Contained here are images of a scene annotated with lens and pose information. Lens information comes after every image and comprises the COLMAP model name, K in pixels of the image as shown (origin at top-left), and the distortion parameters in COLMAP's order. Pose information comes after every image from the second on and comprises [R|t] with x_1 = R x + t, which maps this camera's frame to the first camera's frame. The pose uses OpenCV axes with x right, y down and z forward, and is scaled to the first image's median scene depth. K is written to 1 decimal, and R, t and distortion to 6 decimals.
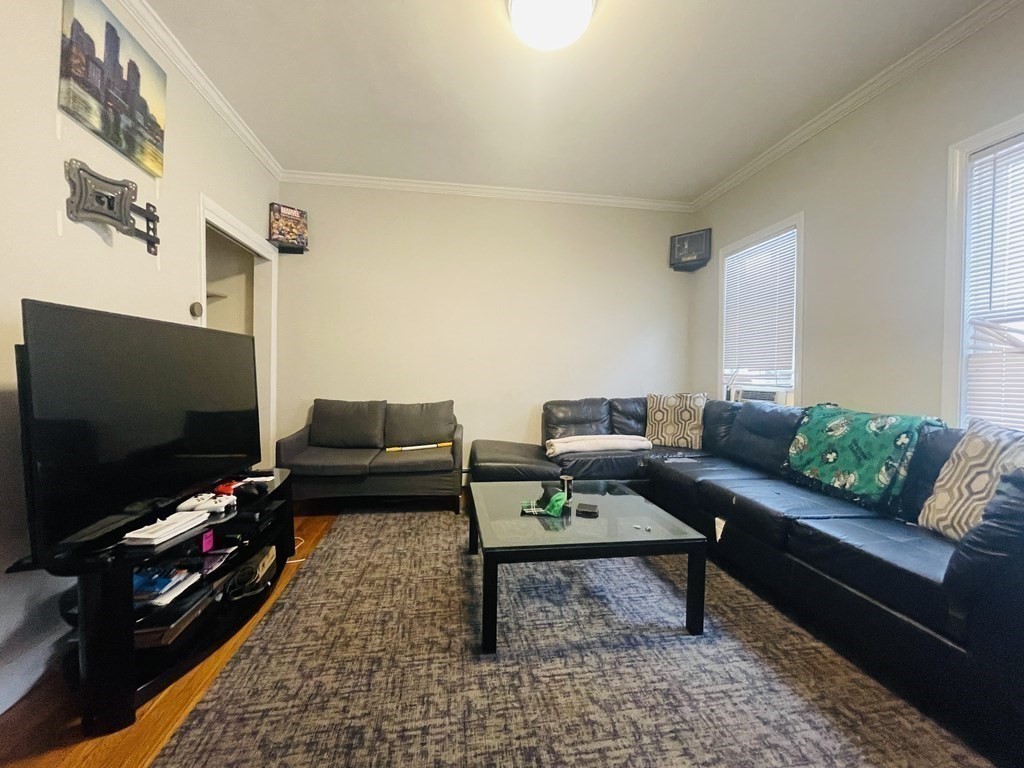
lens RADIAL K [[412.0, 0, 508.4], [0, 412.0, 381.4], [0, 0, 1]] dist [-0.003320, 0.000136]
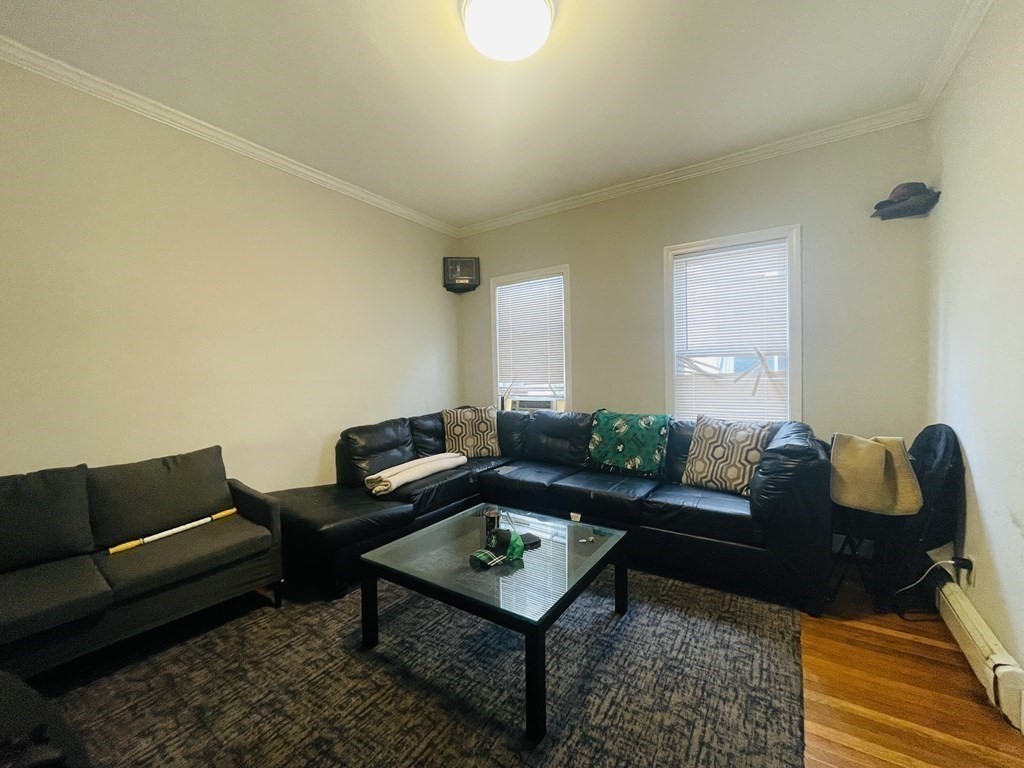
lens RADIAL K [[412.0, 0, 508.6], [0, 412.0, 380.7], [0, 0, 1]] dist [-0.003320, 0.000136]
pose [[0.677451, -0.038608, 0.734554, -0.371399], [0.041503, 0.999037, 0.014233, -0.061046], [-0.734396, 0.020844, 0.678401, 0.231812]]
